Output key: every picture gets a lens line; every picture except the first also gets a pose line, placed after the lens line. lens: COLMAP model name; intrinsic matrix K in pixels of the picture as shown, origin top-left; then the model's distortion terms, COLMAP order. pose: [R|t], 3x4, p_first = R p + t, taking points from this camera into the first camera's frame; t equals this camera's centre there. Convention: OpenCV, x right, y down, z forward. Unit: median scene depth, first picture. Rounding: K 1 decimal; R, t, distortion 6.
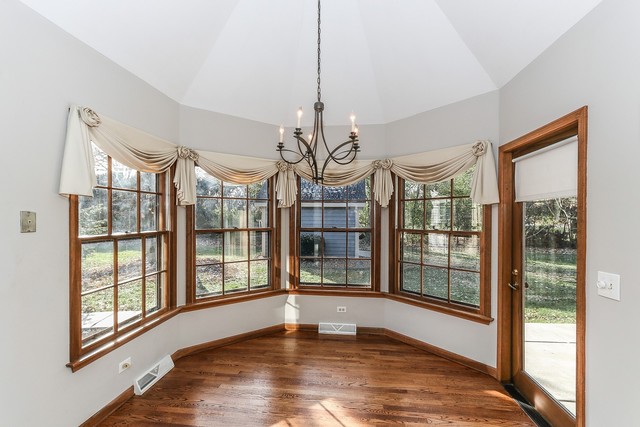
lens RADIAL K [[300.6, 0, 314.6], [0, 300.6, 220.1], [0, 0, 1]] dist [0.005632, 0.001051]
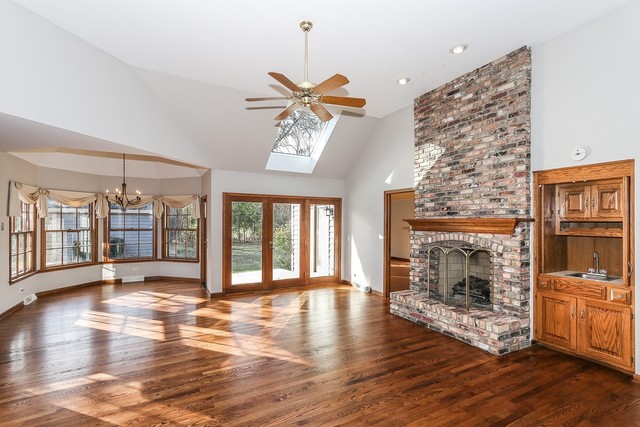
lens RADIAL K [[300.6, 0, 311.8], [0, 300.6, 219.0], [0, 0, 1]] dist [0.005632, 0.001051]
pose [[0.830093, -0.000430, 0.557625, -0.068834], [0.009160, 0.999875, -0.012865, -0.000179], [-0.557550, 0.015787, 0.829993, -1.641122]]
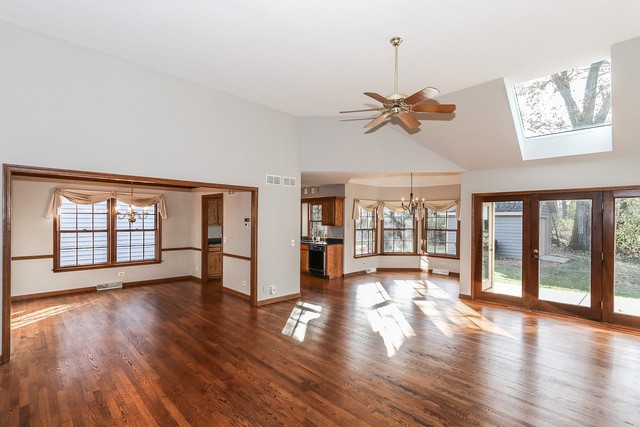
lens RADIAL K [[300.6, 0, 308.5], [0, 300.6, 220.0], [0, 0, 1]] dist [0.005632, 0.001051]
pose [[0.769310, -0.000855, -0.638875, 0.967180], [-0.011334, 0.999823, -0.014986, 0.004619], [0.638775, 0.018770, 0.769164, -1.830400]]
